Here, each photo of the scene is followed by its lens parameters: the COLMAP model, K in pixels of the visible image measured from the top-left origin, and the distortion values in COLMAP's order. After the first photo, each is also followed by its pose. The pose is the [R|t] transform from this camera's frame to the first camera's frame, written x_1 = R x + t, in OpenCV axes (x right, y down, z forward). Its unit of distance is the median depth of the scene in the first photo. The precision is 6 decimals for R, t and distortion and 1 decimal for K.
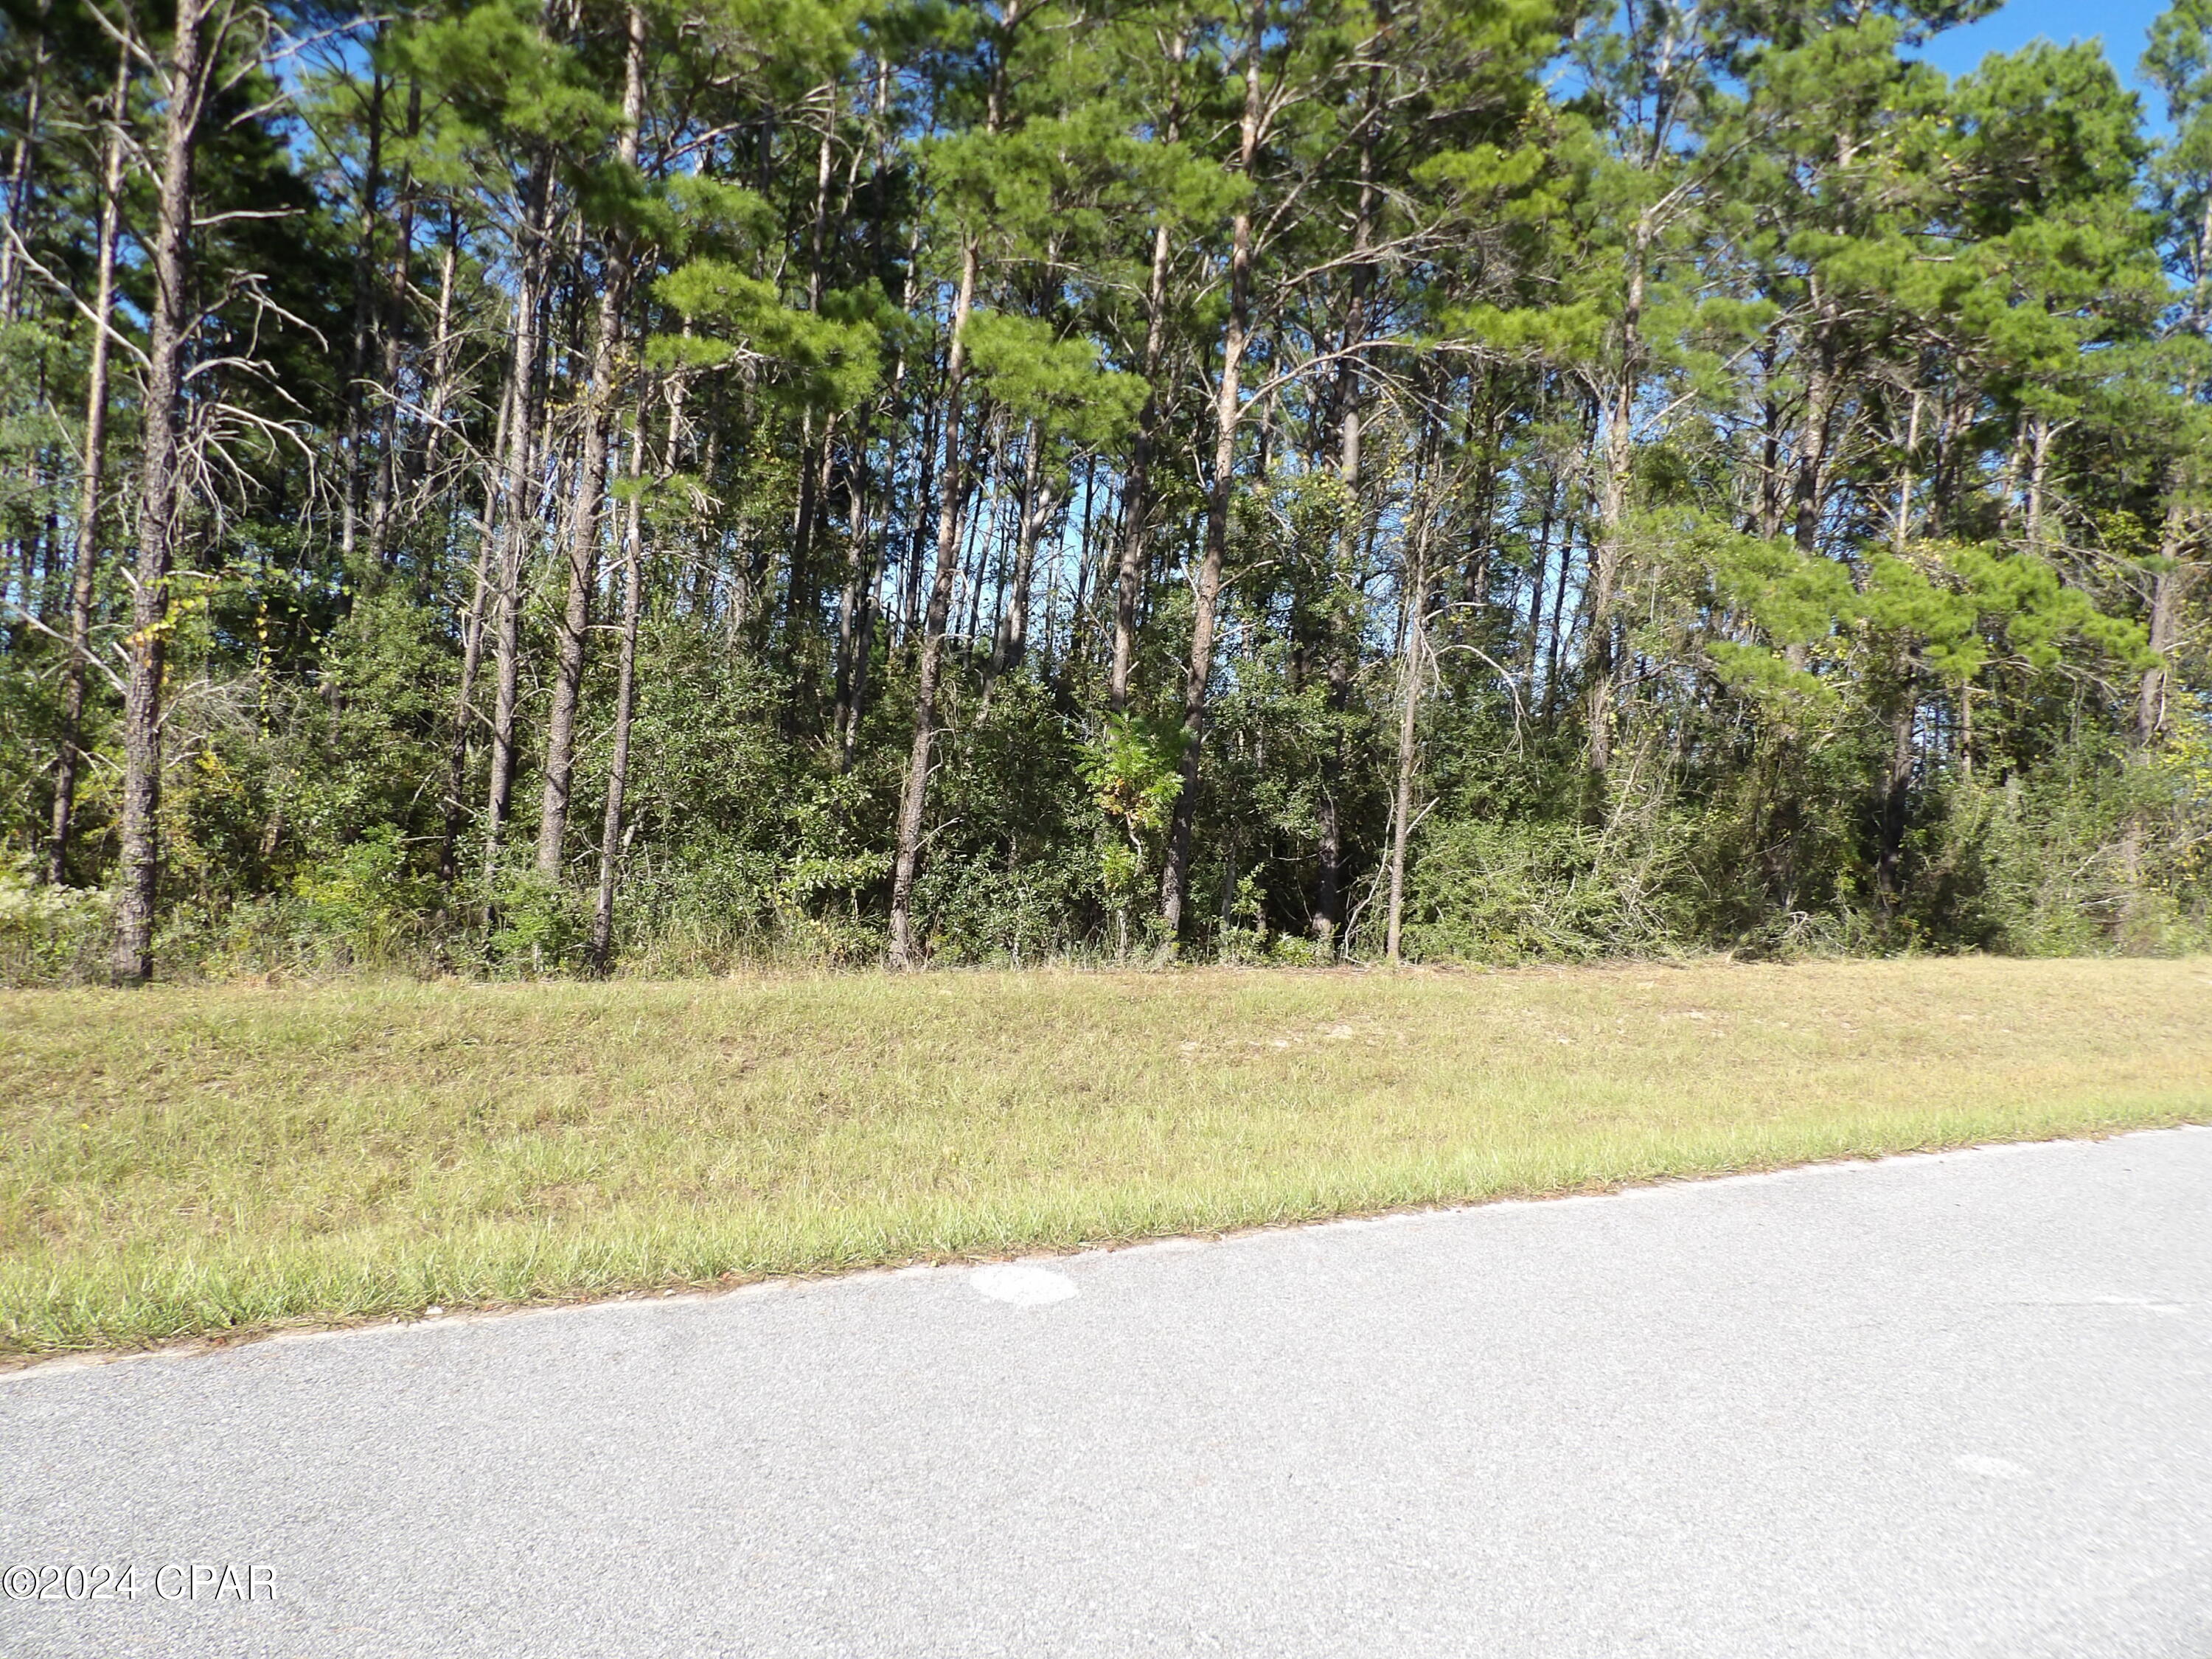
lens RADIAL K [[1641.4, 0, 1105.4], [0, 1641.4, 825.5], [0, 0, 1]] dist [-0.013211, 0.037603]
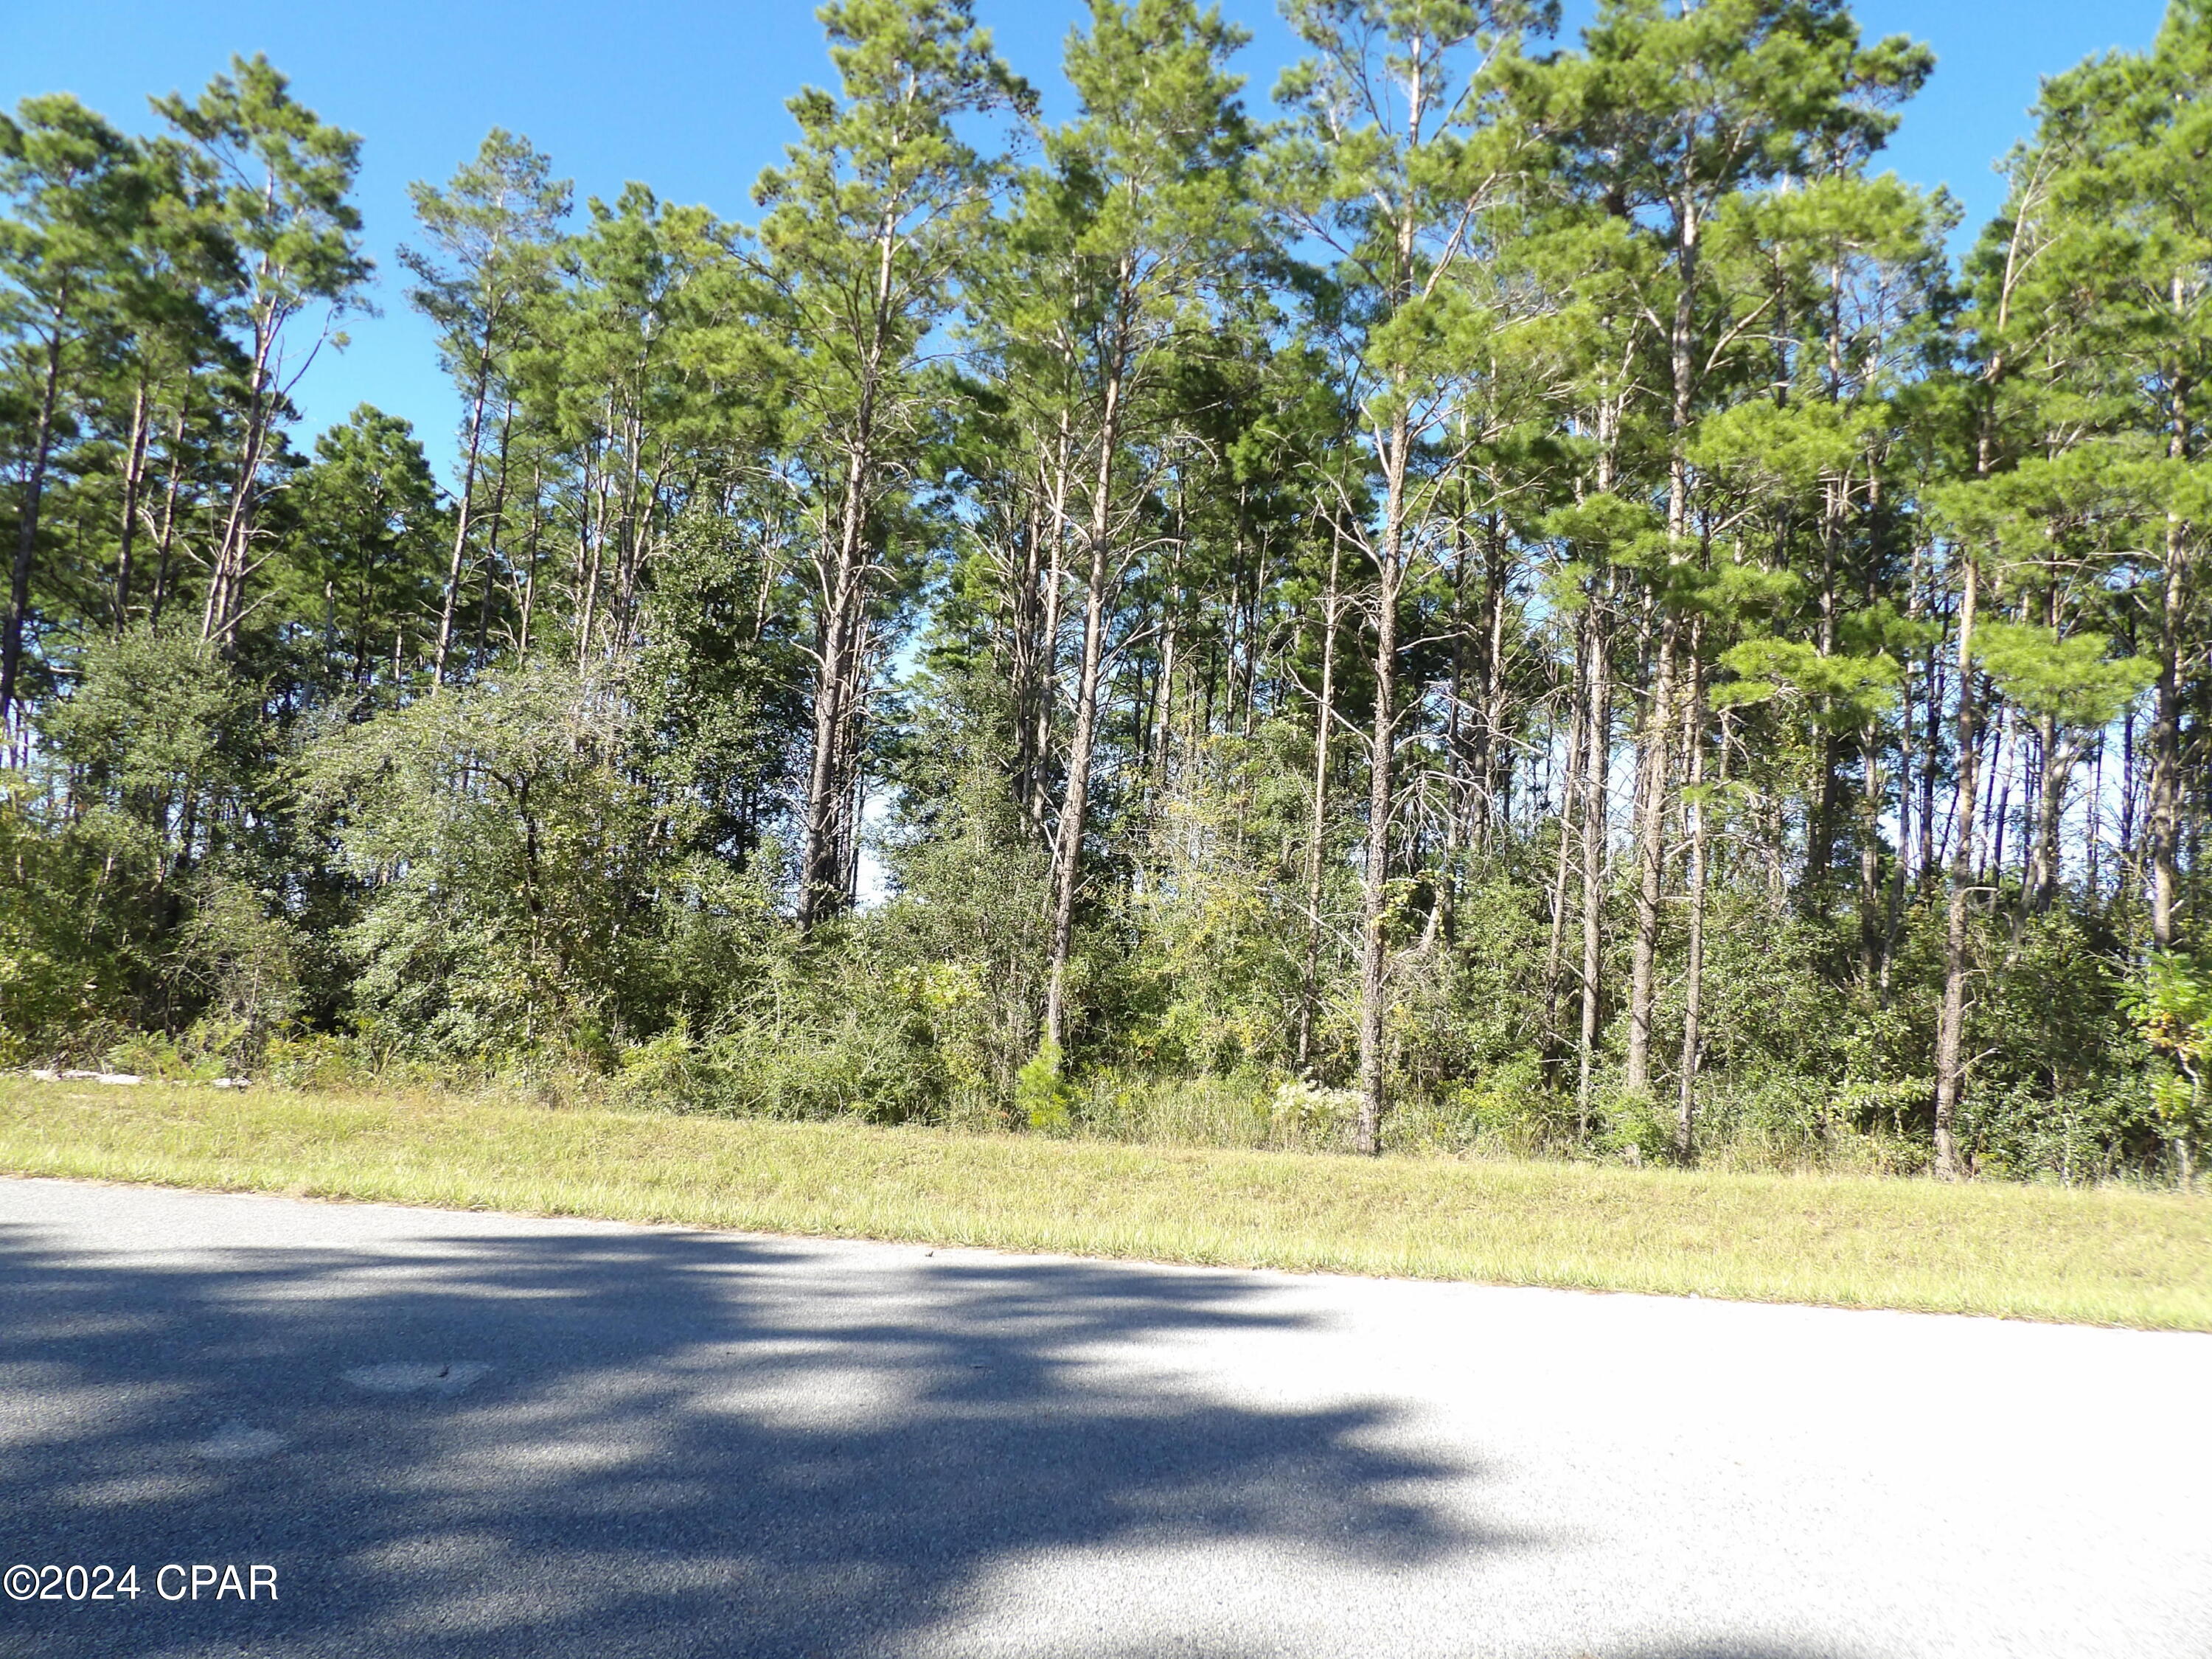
lens RADIAL K [[1564.6, 0, 1109.2], [0, 1564.6, 821.4], [0, 0, 1]] dist [-0.057769, 0.072894]
pose [[0.822962, -0.077205, -0.562826, 0.019567], [-0.011904, 0.988161, -0.152956, 0.010699], [0.567972, 0.132577, 0.812300, -0.230832]]
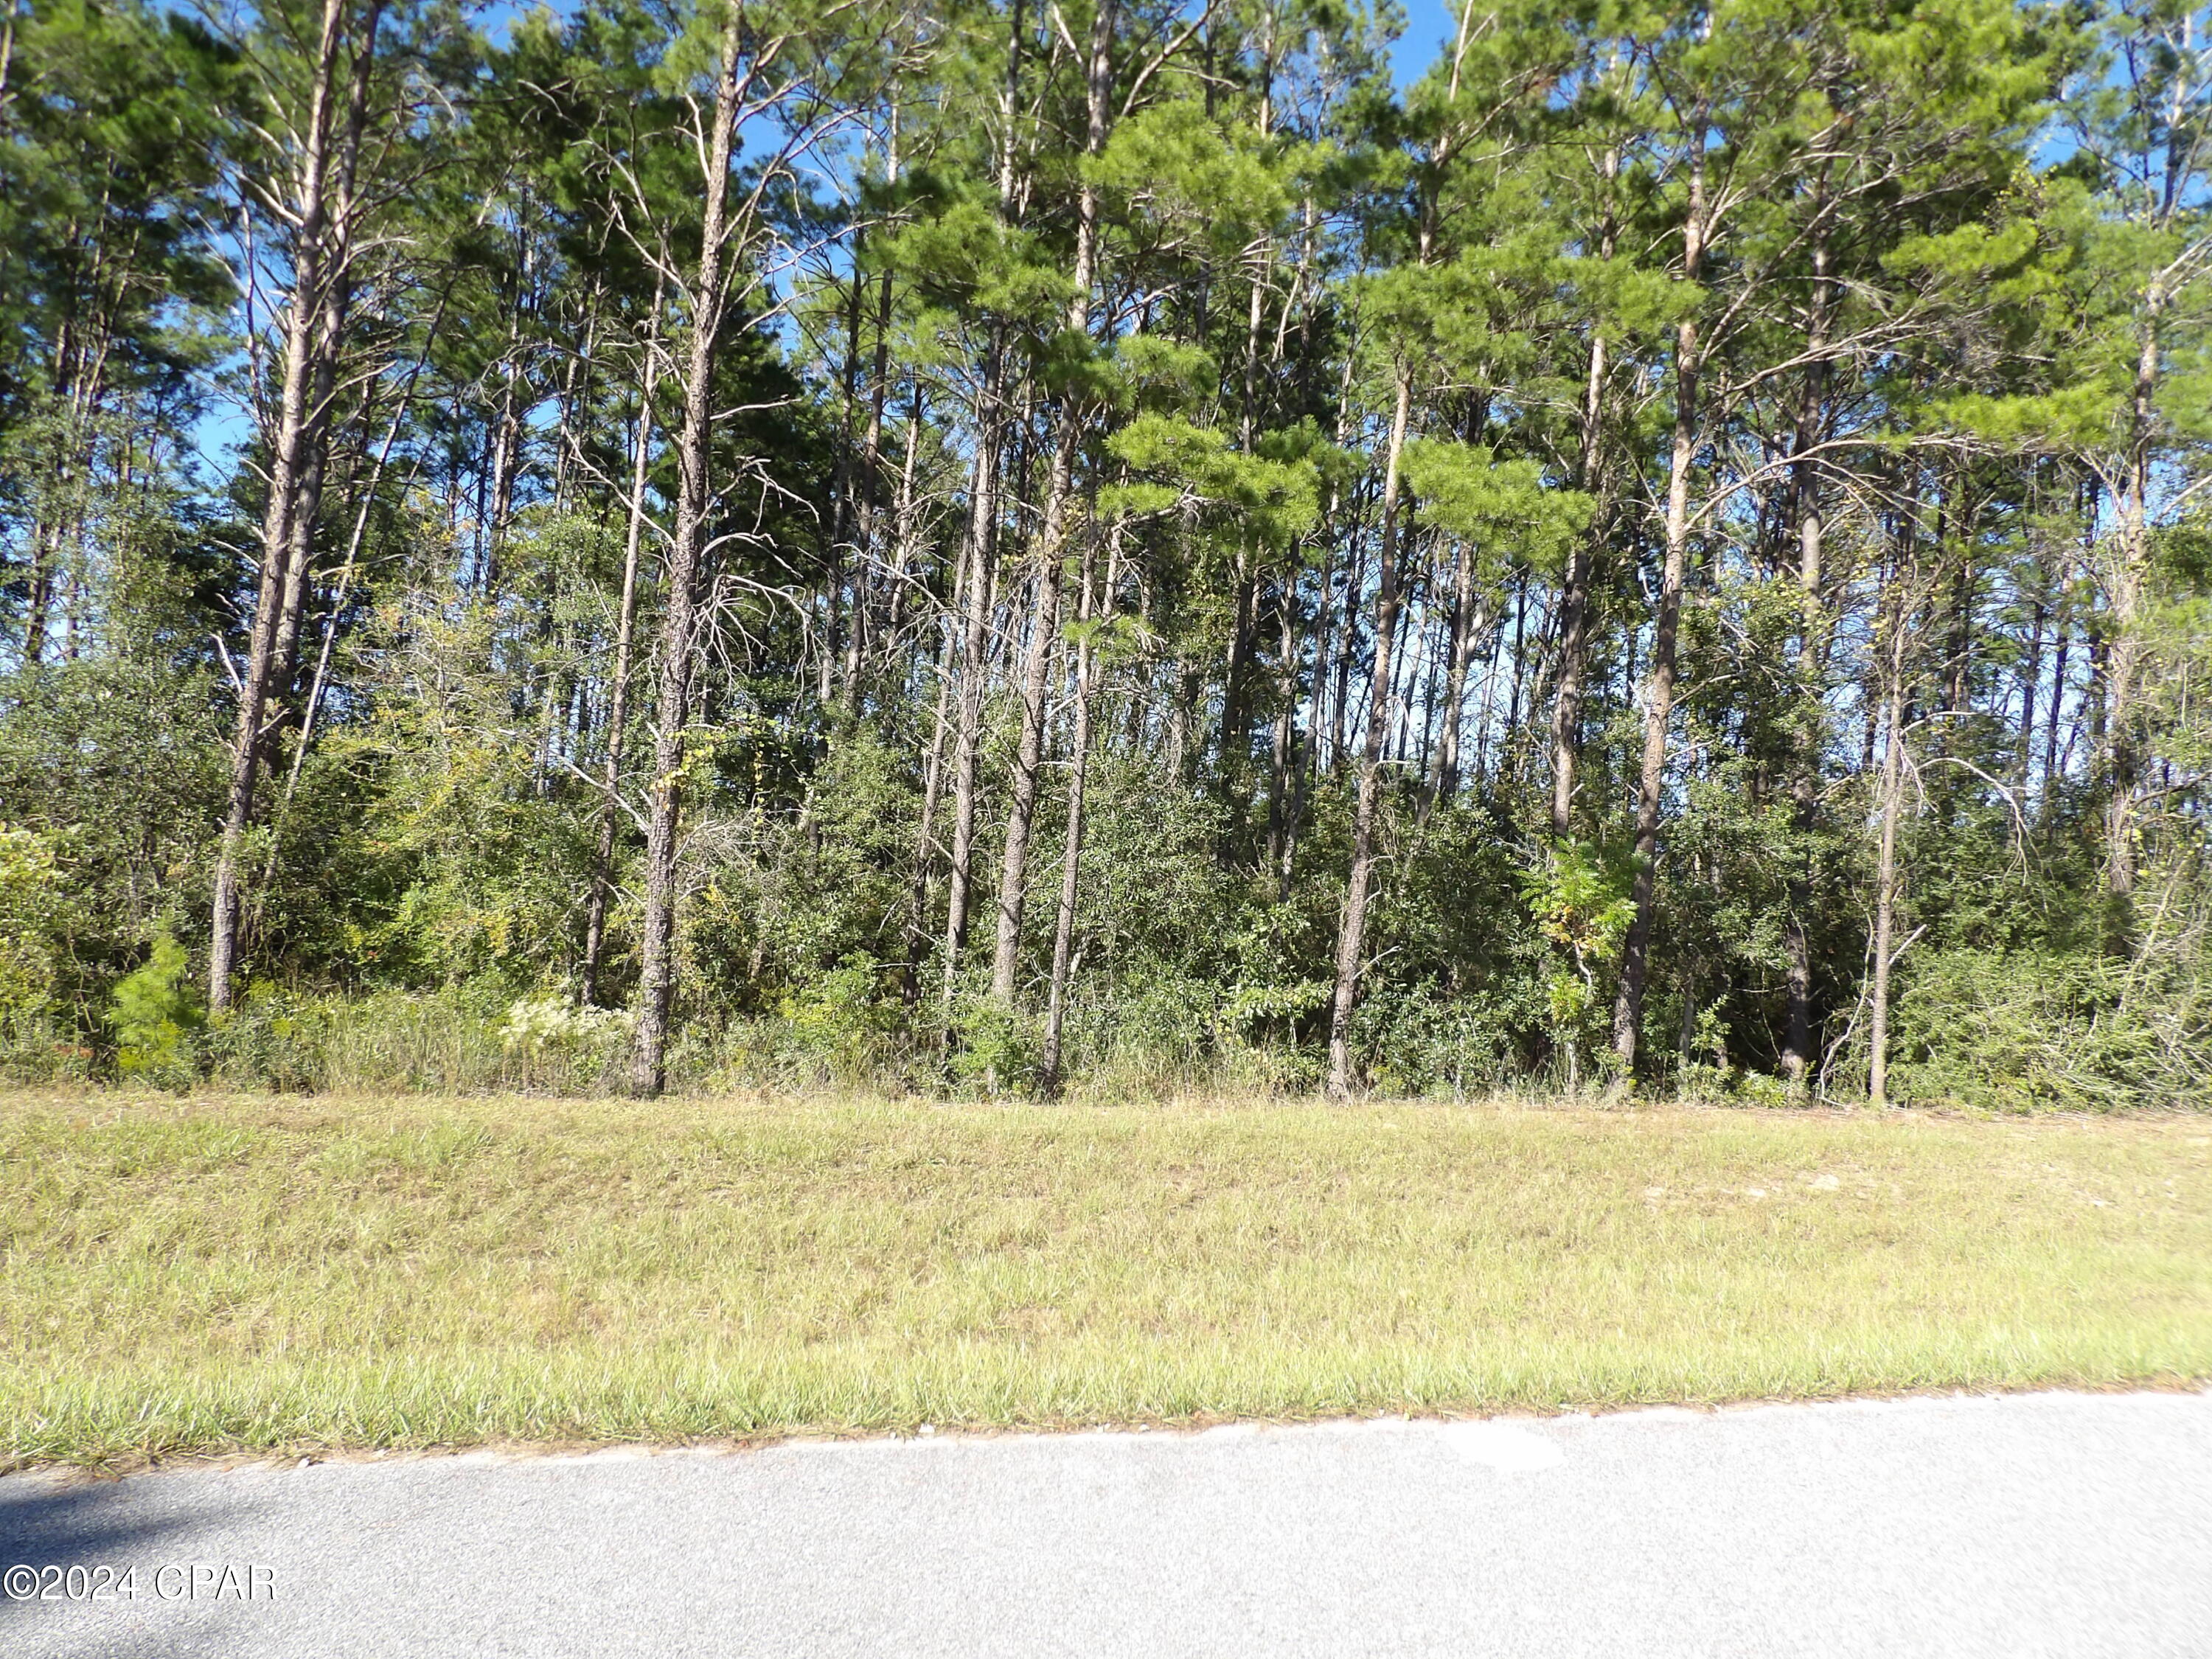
lens RADIAL K [[1643.2, 0, 1106.0], [0, 1643.2, 829.5], [0, 0, 1]] dist [-0.016011, 0.040788]
pose [[0.967189, -0.015216, -0.253603, -0.007842], [-0.003461, 0.997323, -0.073036, -0.001984], [0.254036, 0.071517, 0.964547, -0.000432]]
